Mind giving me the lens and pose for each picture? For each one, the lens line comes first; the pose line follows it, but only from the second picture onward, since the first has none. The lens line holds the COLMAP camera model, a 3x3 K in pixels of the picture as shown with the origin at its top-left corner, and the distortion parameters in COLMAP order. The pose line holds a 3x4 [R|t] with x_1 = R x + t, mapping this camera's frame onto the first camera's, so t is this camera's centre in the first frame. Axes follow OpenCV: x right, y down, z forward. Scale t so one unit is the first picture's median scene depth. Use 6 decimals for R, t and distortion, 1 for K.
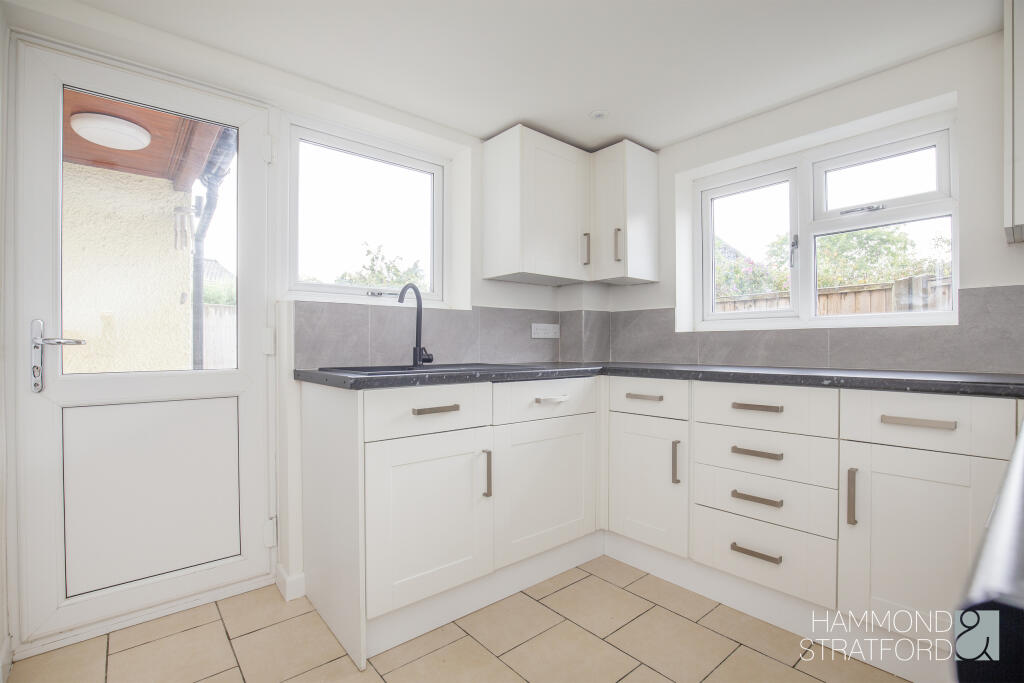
lens RADIAL K [[470.0, 0, 509.9], [0, 470.0, 346.4], [0, 0, 1]] dist [-0.033429, -0.000206]
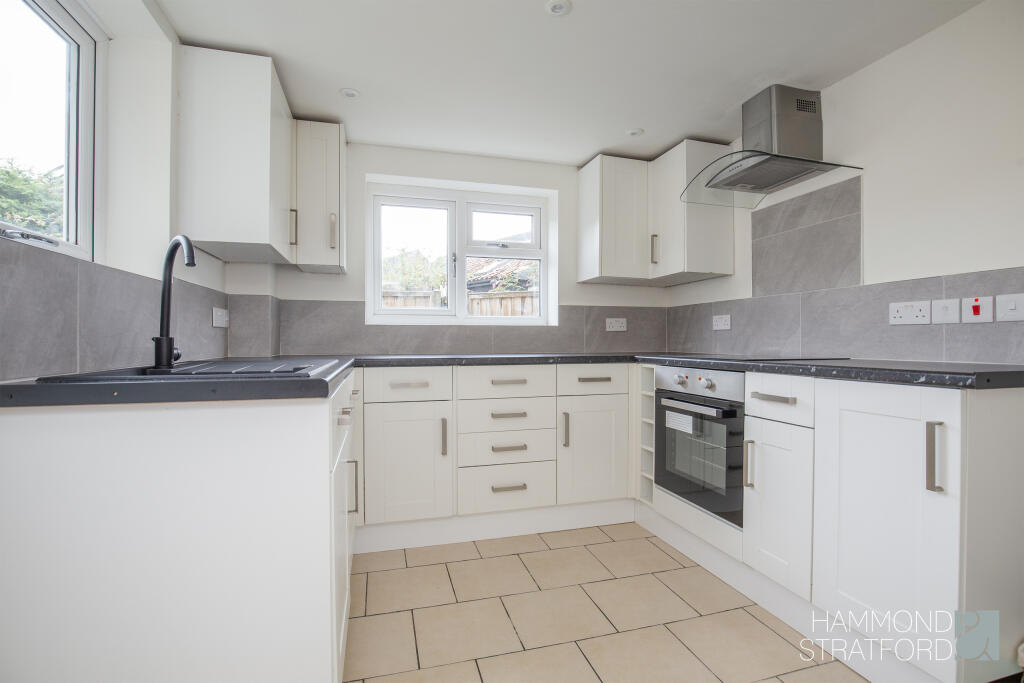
lens RADIAL K [[482.1, 0, 512.0], [0, 482.1, 341.5], [0, 0, 1]] dist [-0.000566, 0.000141]
pose [[0.422594, -0.002926, 0.906314, -0.597698], [0.000337, 0.999995, 0.003071, 0.005403], [-0.906319, -0.000993, 0.422593, 0.303013]]
